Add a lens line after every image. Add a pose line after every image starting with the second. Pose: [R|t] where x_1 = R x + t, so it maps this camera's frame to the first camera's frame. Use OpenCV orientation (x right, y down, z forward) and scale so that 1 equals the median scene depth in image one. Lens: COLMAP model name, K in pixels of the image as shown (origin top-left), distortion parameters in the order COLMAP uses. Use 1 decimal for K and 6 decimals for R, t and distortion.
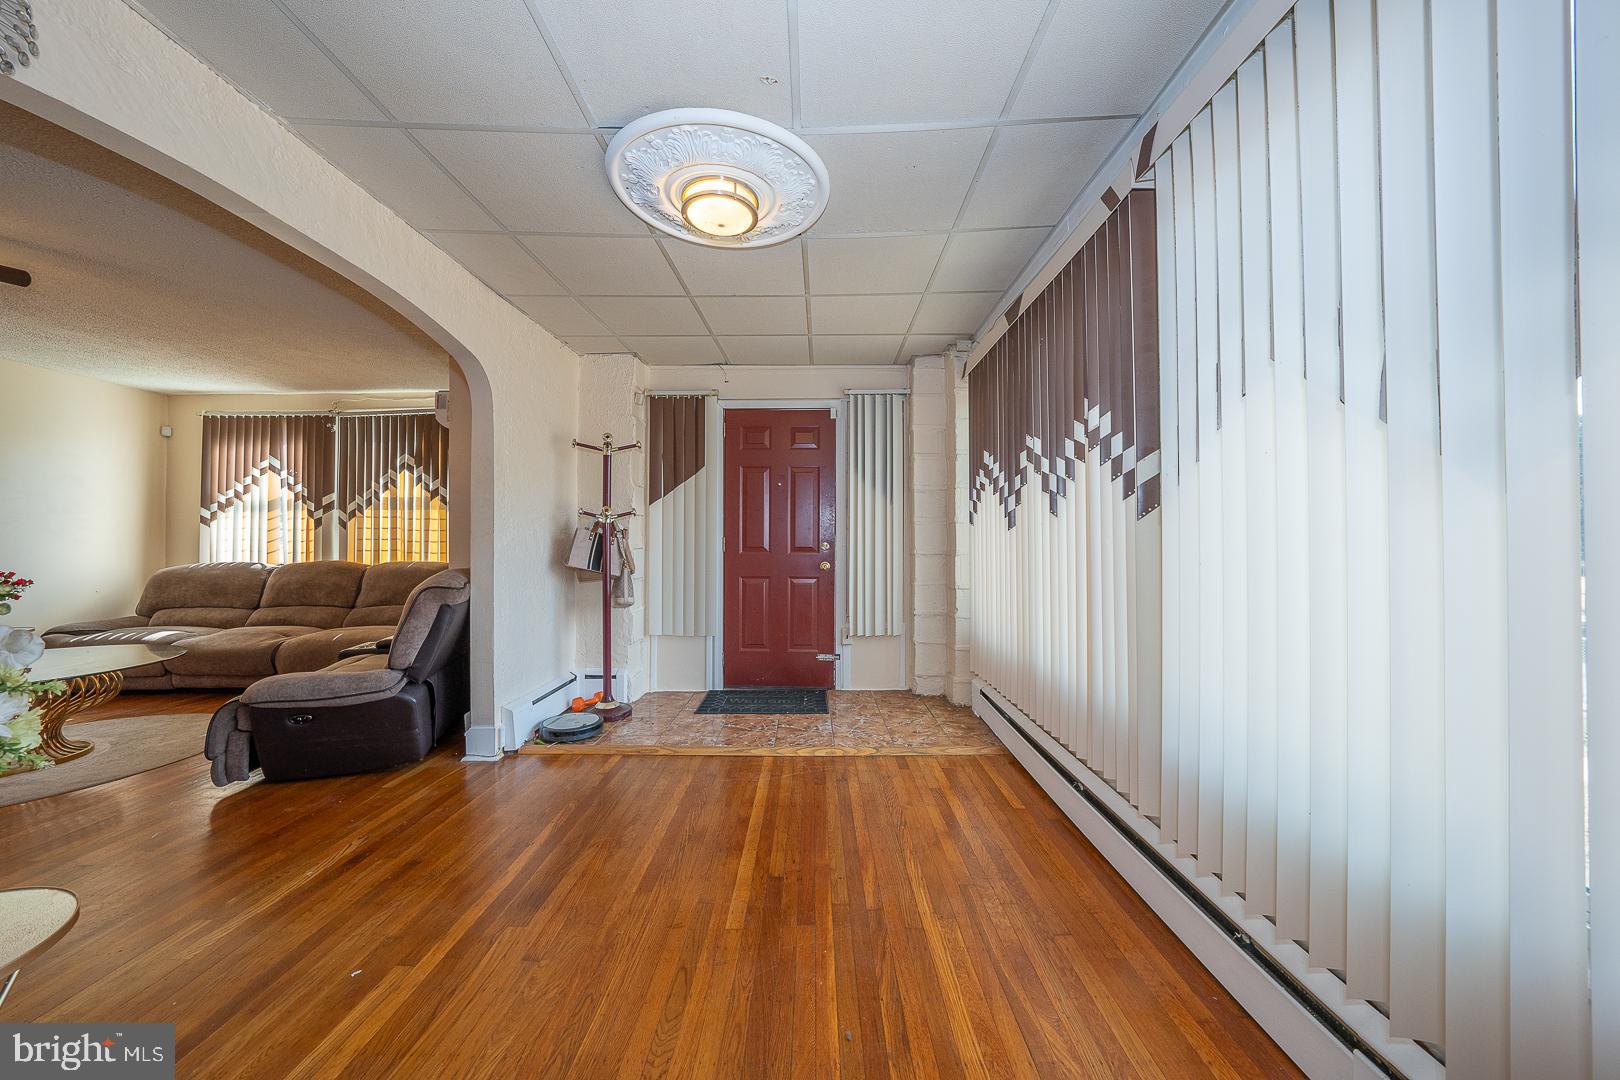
lens RADIAL K [[555.7, 0, 810.0], [0, 555.7, 533.9], [0, 0, 1]] dist [-0.030674, 0.006304]
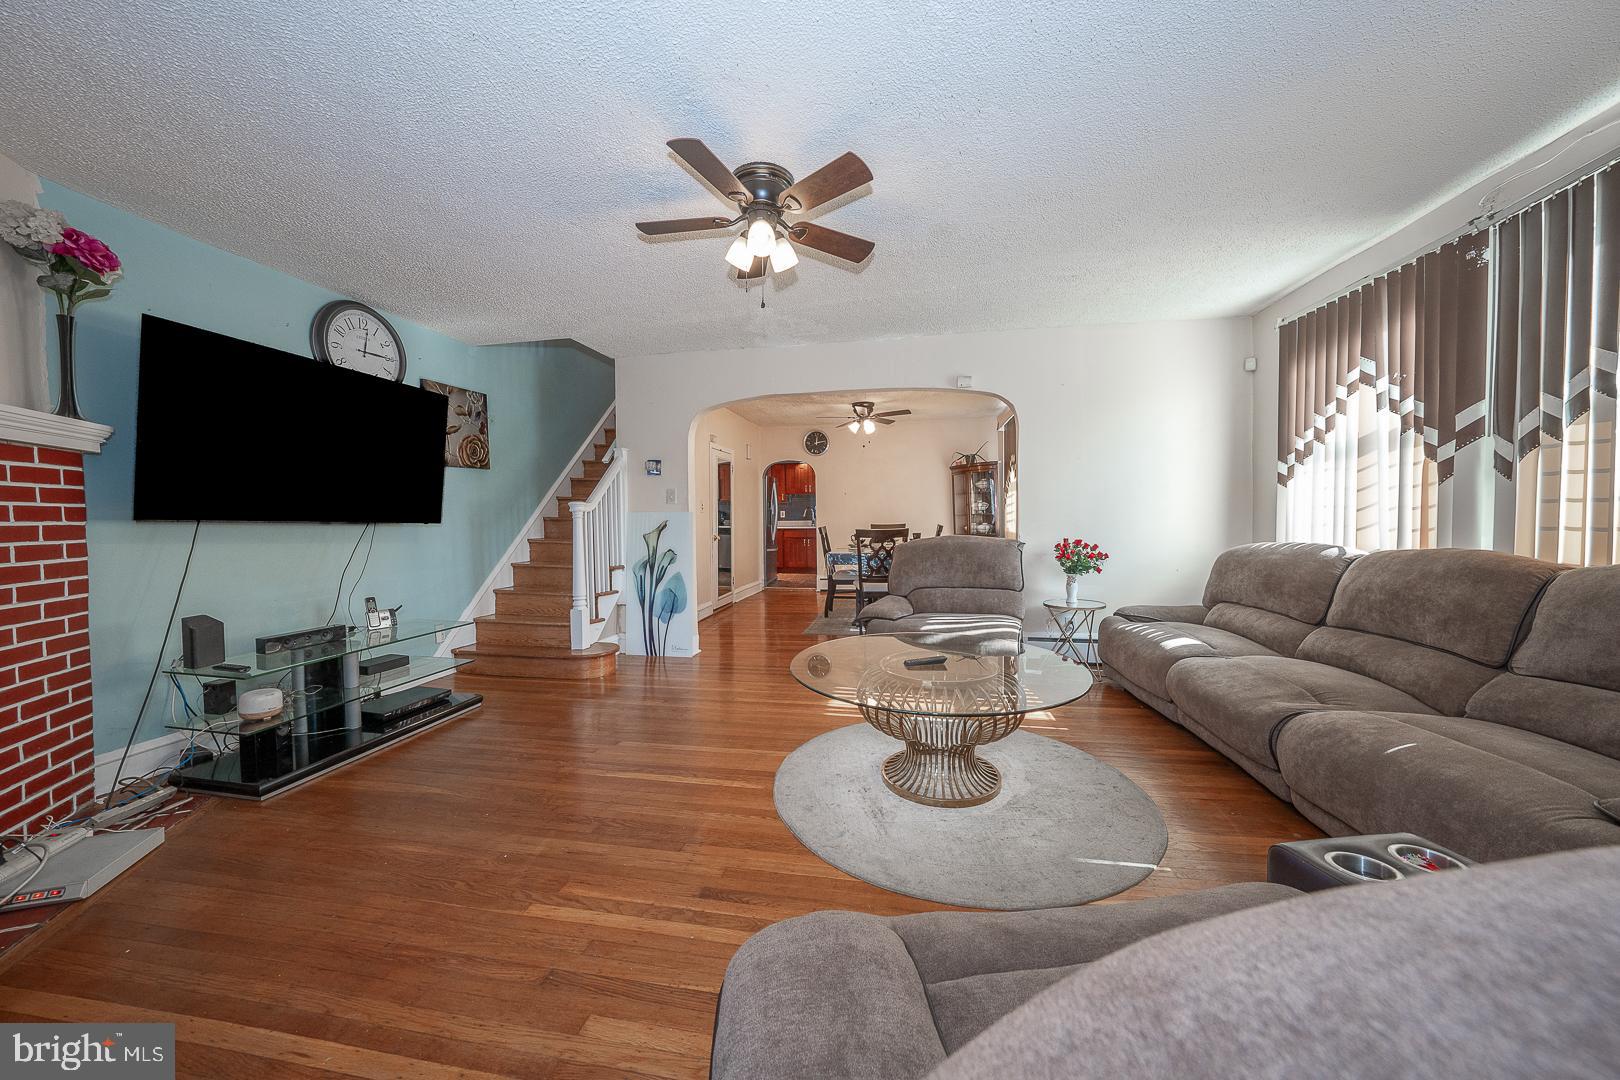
lens RADIAL K [[555.7, 0, 810.0], [0, 555.7, 533.9], [0, 0, 1]] dist [-0.030674, 0.006304]
pose [[-0.165141, 0.031570, -0.985765, -0.338952], [0.023310, 0.999333, 0.028100, 0.010462], [0.985994, -0.018337, -0.165767, 0.522595]]
